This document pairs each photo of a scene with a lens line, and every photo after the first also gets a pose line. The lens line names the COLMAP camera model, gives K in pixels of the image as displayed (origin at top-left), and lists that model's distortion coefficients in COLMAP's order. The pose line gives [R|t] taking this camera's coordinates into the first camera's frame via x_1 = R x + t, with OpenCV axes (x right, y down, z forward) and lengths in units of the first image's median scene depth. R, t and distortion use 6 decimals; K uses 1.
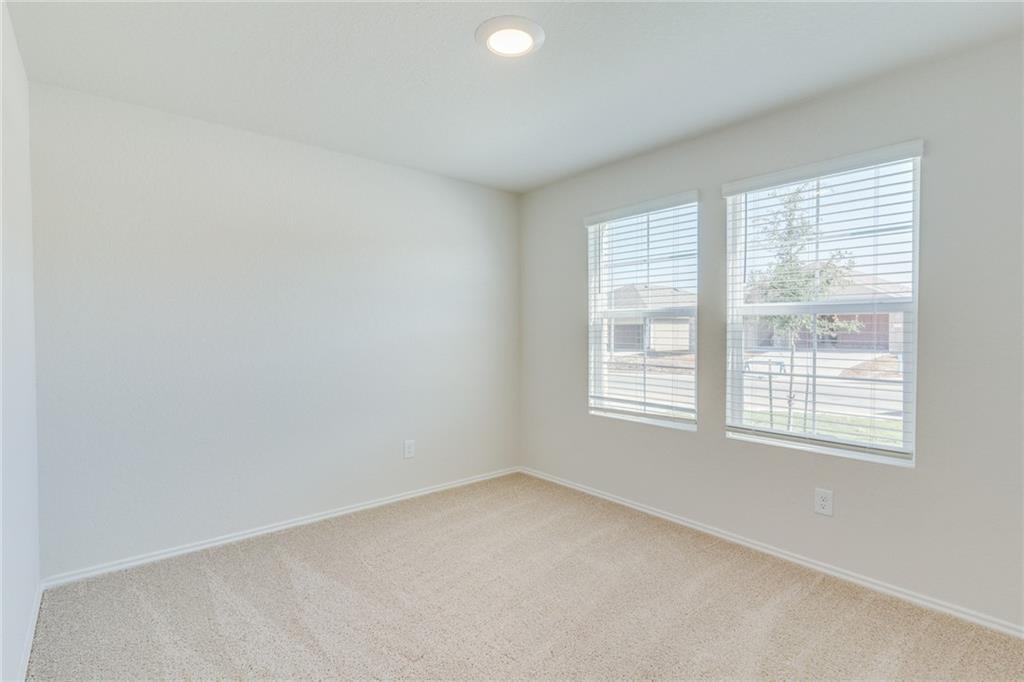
lens RADIAL K [[505.9, 0, 506.5], [0, 505.9, 344.4], [0, 0, 1]] dist [-0.006051, -0.002390]
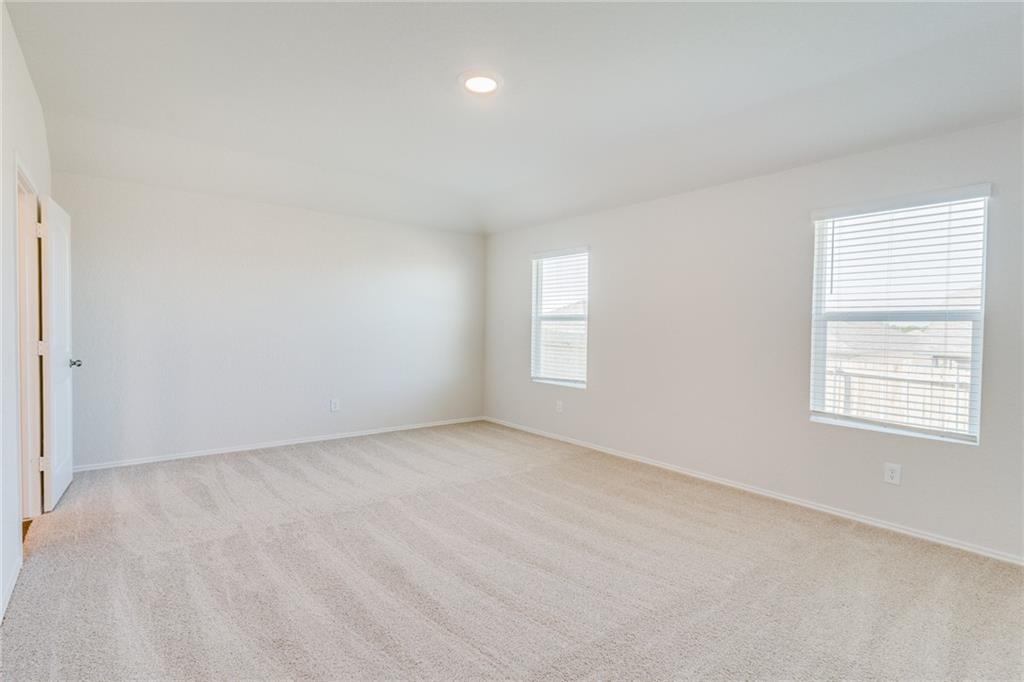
lens RADIAL K [[284.3, 0, 511.9], [0, 284.3, 333.4], [0, 0, 1]] dist [-0.000094, 0.000145]
pose [[0.963500, 0.009667, 0.267534, -0.438605], [-0.008994, 0.999953, -0.003740, -0.017949], [-0.267557, 0.001197, 0.963541, 0.545820]]
